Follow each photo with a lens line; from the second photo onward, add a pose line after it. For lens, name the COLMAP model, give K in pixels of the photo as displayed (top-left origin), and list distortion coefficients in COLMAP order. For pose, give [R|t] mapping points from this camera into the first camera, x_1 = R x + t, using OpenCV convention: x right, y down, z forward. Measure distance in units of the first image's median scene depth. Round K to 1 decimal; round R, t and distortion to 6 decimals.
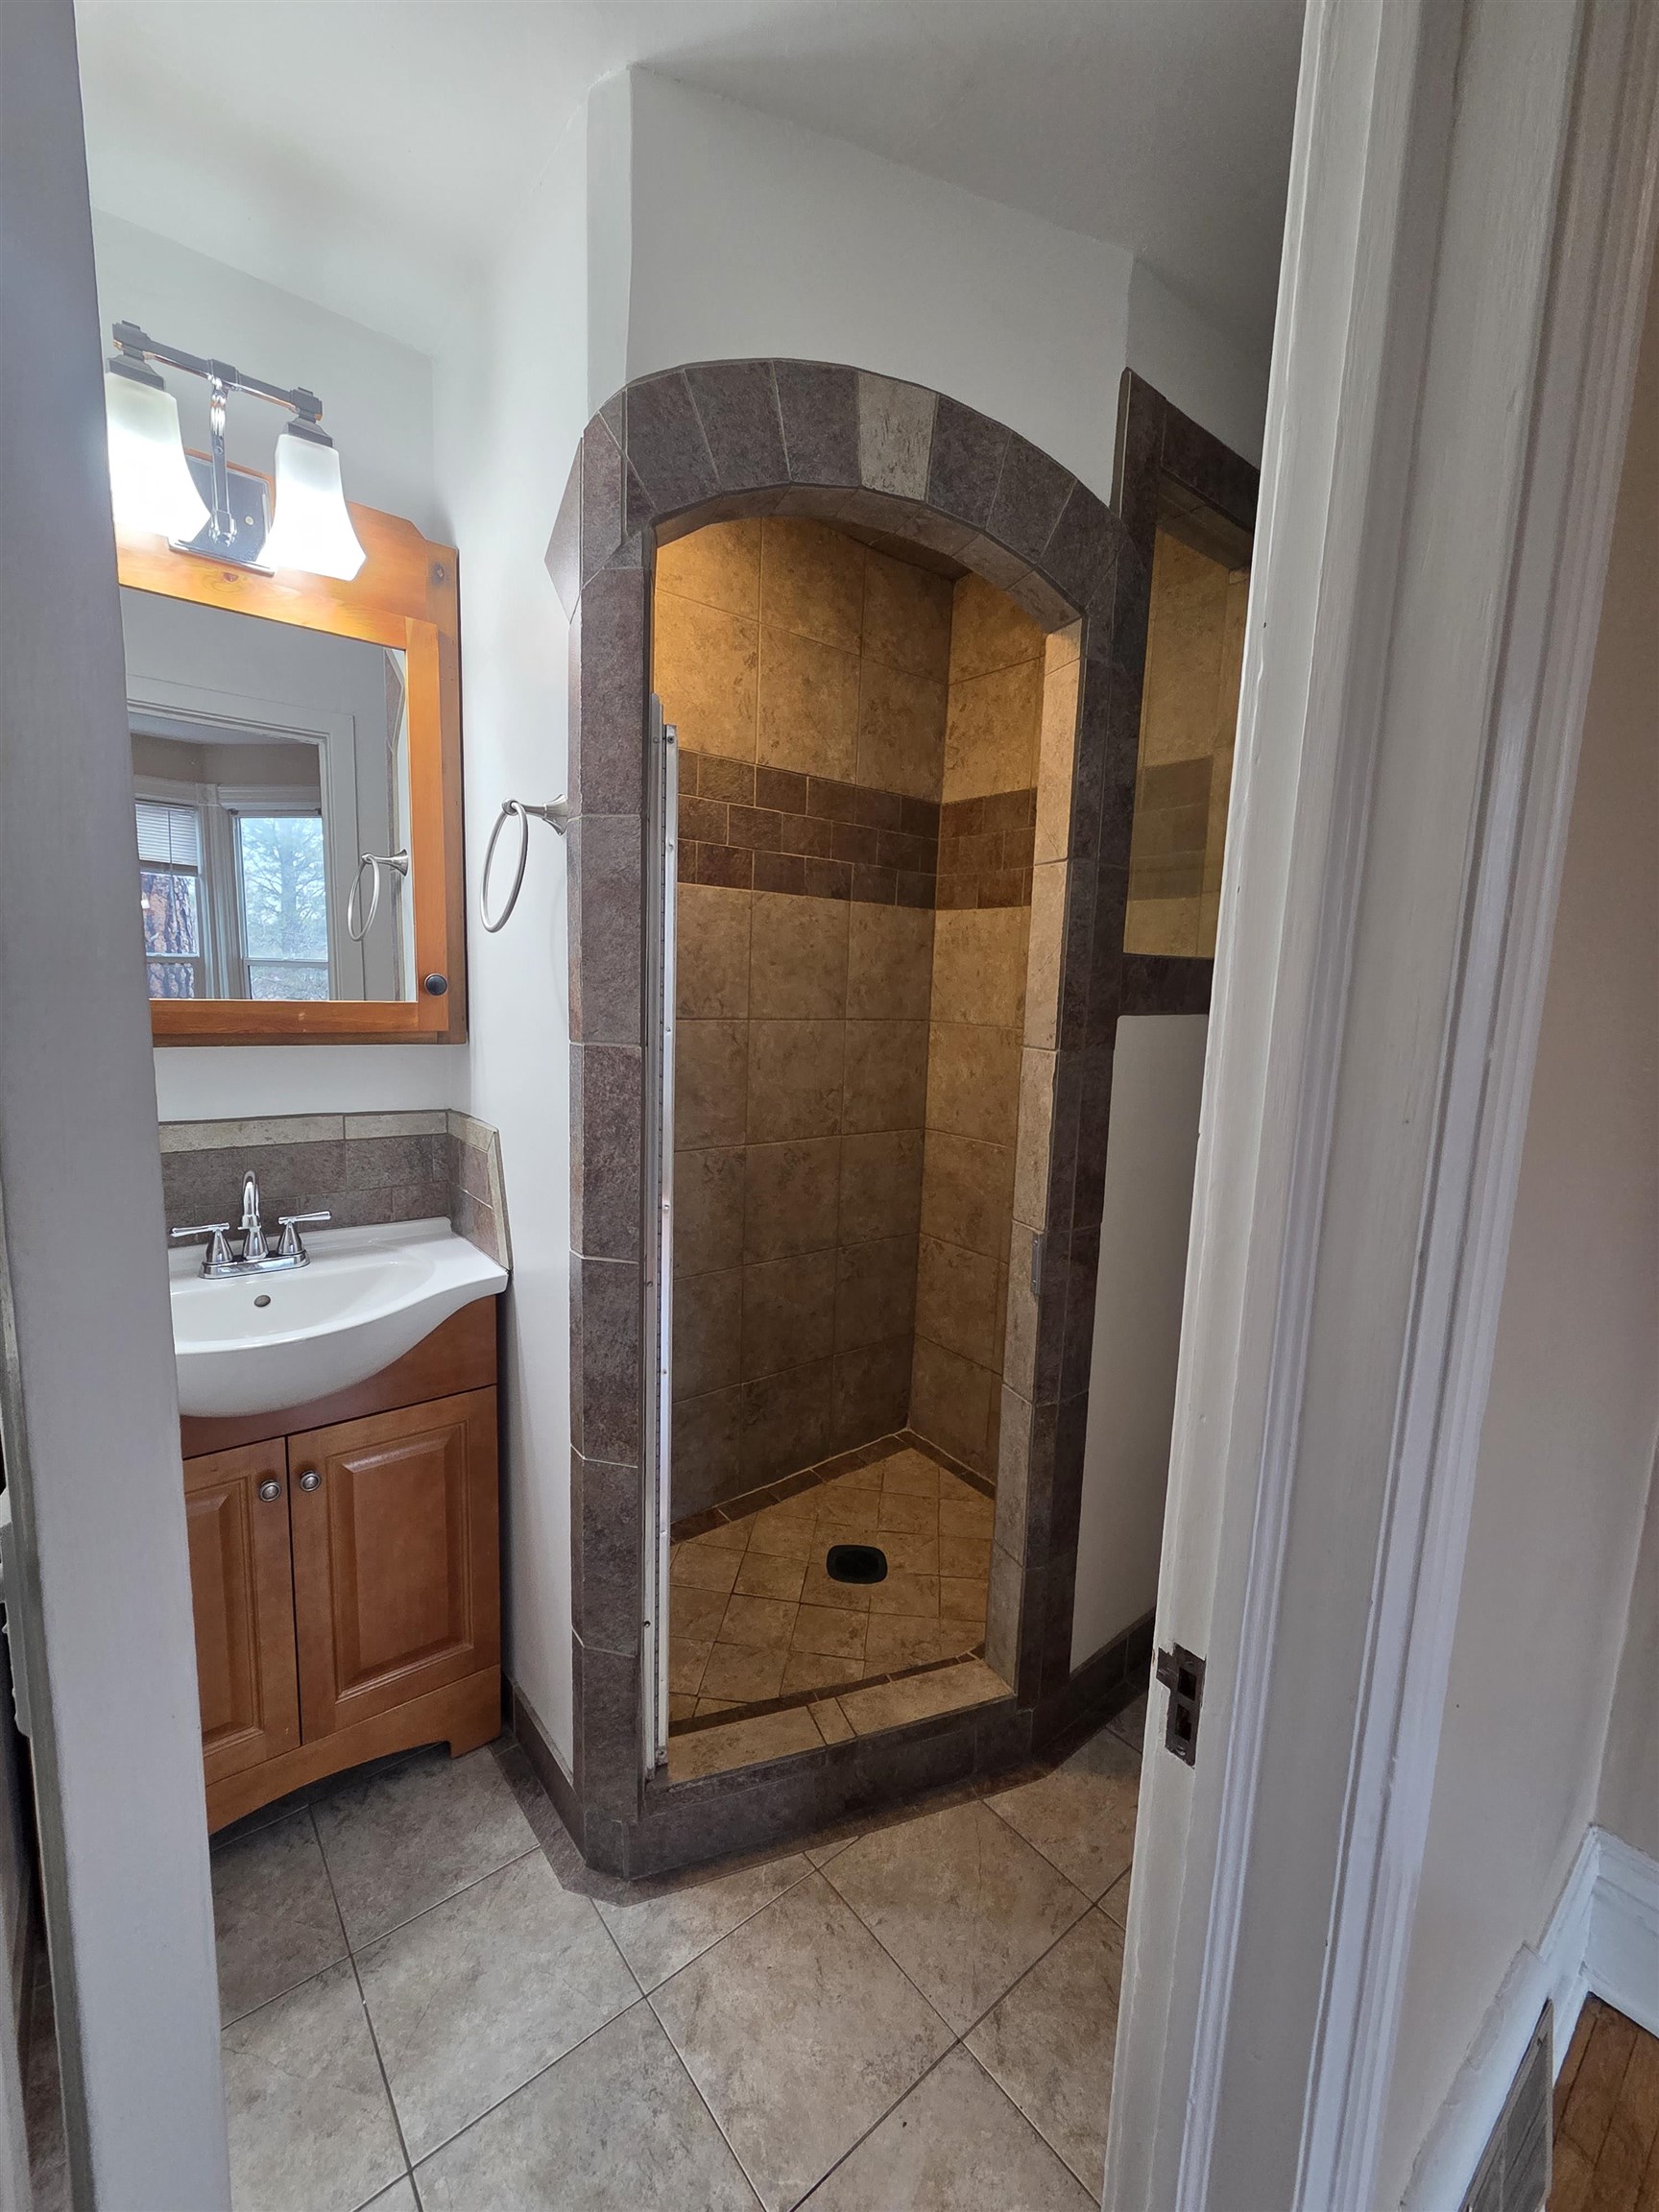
lens RADIAL K [[905.7, 0, 828.6], [0, 905.7, 1106.5], [0, 0, 1]] dist [0.000194, 0.000639]
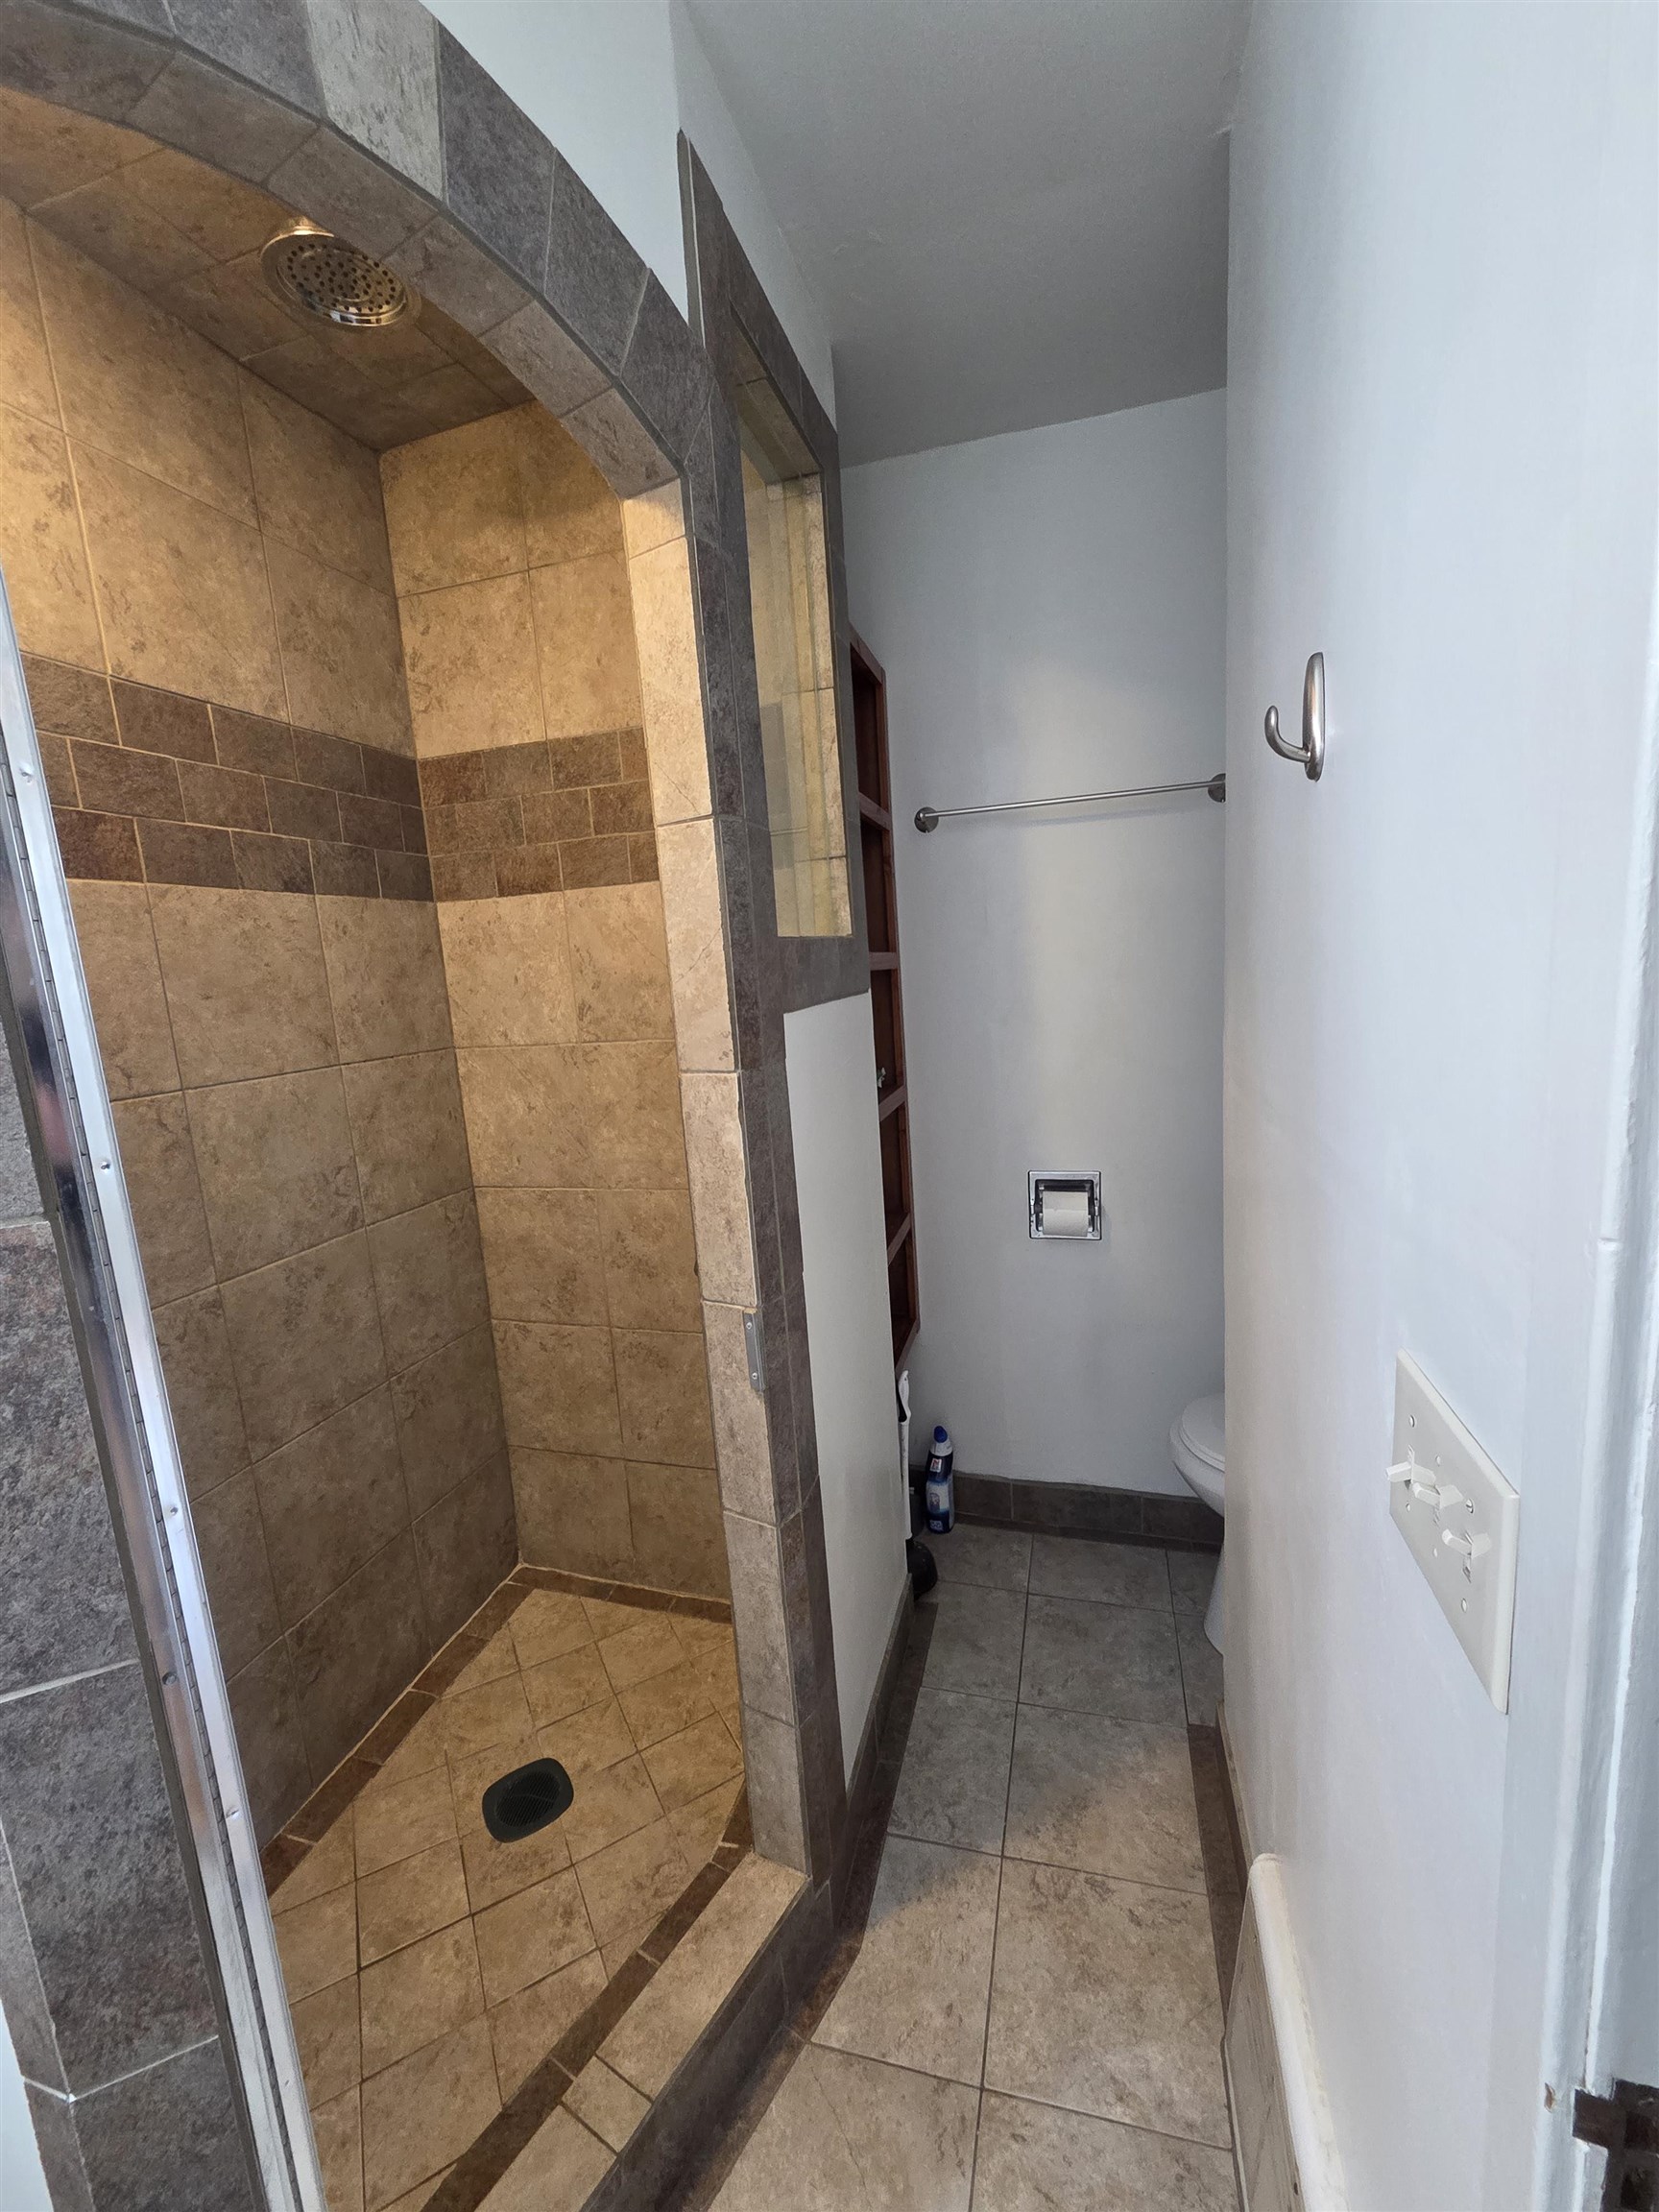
lens RADIAL K [[905.7, 0, 829.9], [0, 905.7, 1110.5], [0, 0, 1]] dist [0.000194, 0.000639]
pose [[0.812450, -0.180925, 0.554249, -0.075645], [0.173087, 0.982622, 0.067039, -0.047354], [-0.556746, 0.041467, 0.829647, 0.234800]]
